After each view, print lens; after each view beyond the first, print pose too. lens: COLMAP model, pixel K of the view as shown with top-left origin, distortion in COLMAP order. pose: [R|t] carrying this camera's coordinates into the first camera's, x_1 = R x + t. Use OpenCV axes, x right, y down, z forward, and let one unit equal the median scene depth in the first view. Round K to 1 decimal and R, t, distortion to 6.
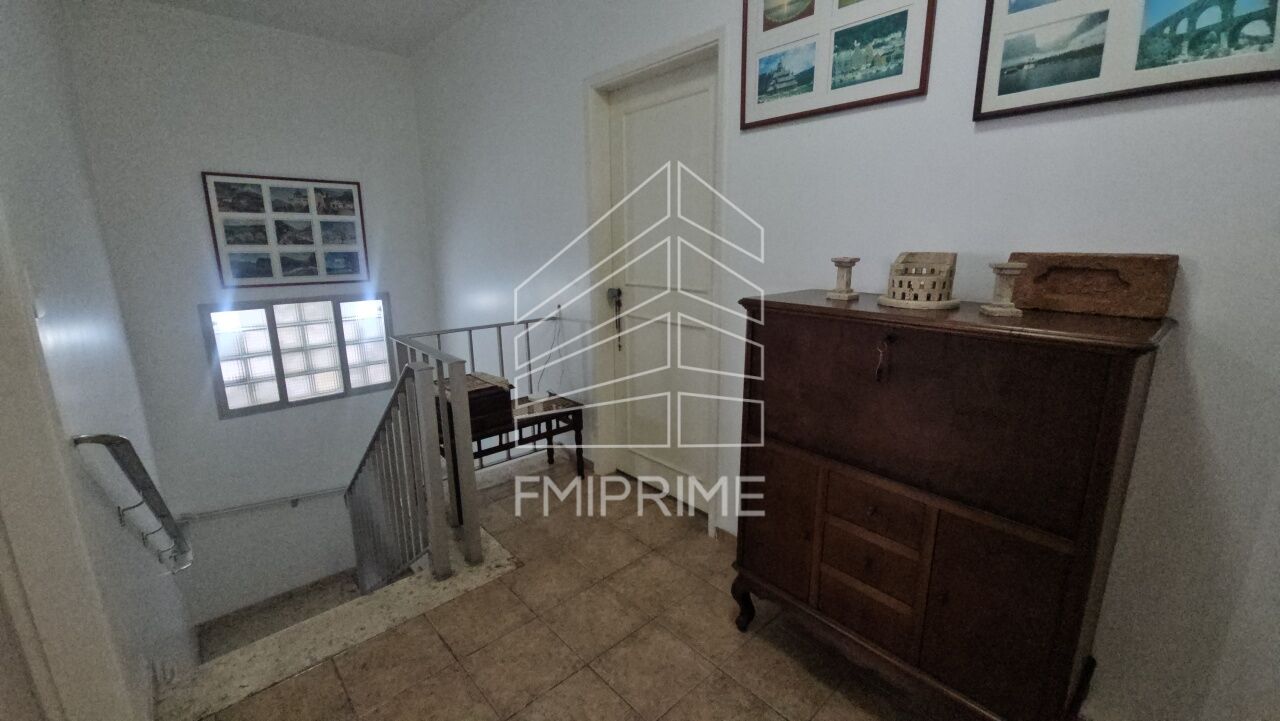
lens RADIAL K [[515.3, 0, 636.1], [0, 515.3, 359.4], [0, 0, 1]] dist [0.002135, -0.003699]
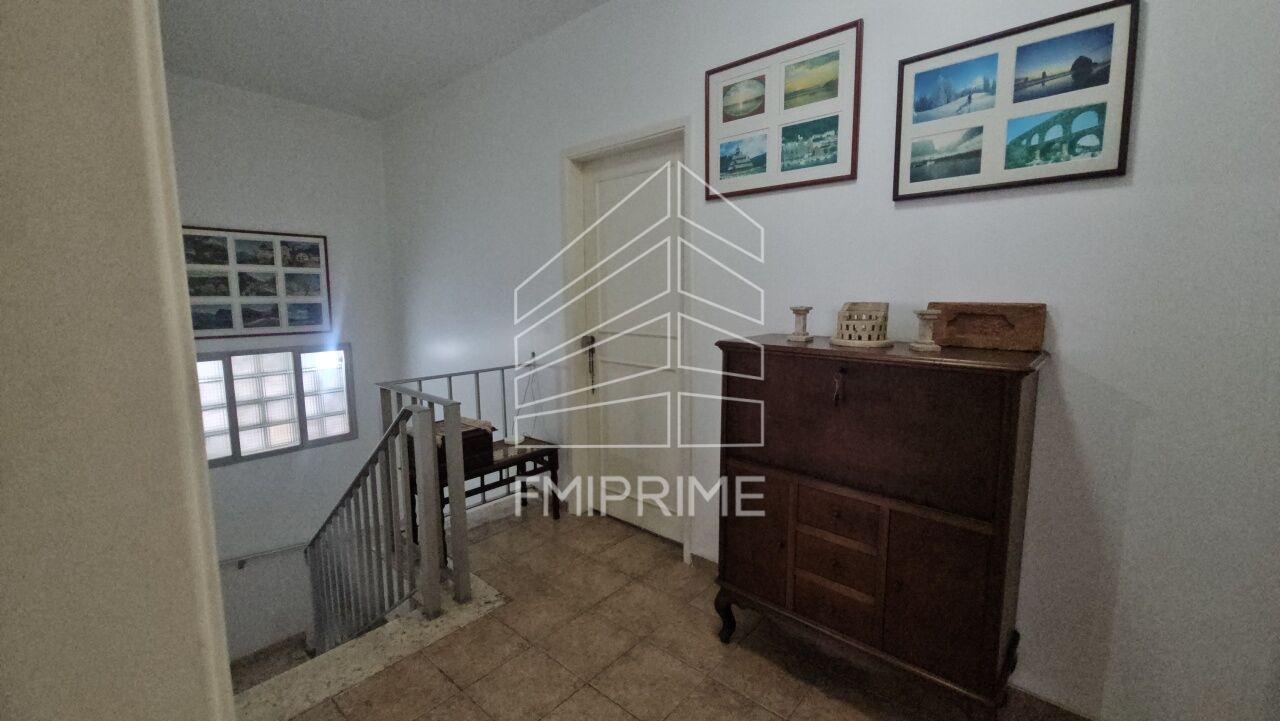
lens RADIAL K [[515.3, 0, 636.9], [0, 515.3, 361.9], [0, 0, 1]] dist [0.002135, -0.003699]
pose [[0.993935, -0.014845, 0.108962, -0.094552], [0.024686, 0.995678, -0.089534, 0.025801], [-0.107162, 0.091681, 0.990006, -0.124596]]
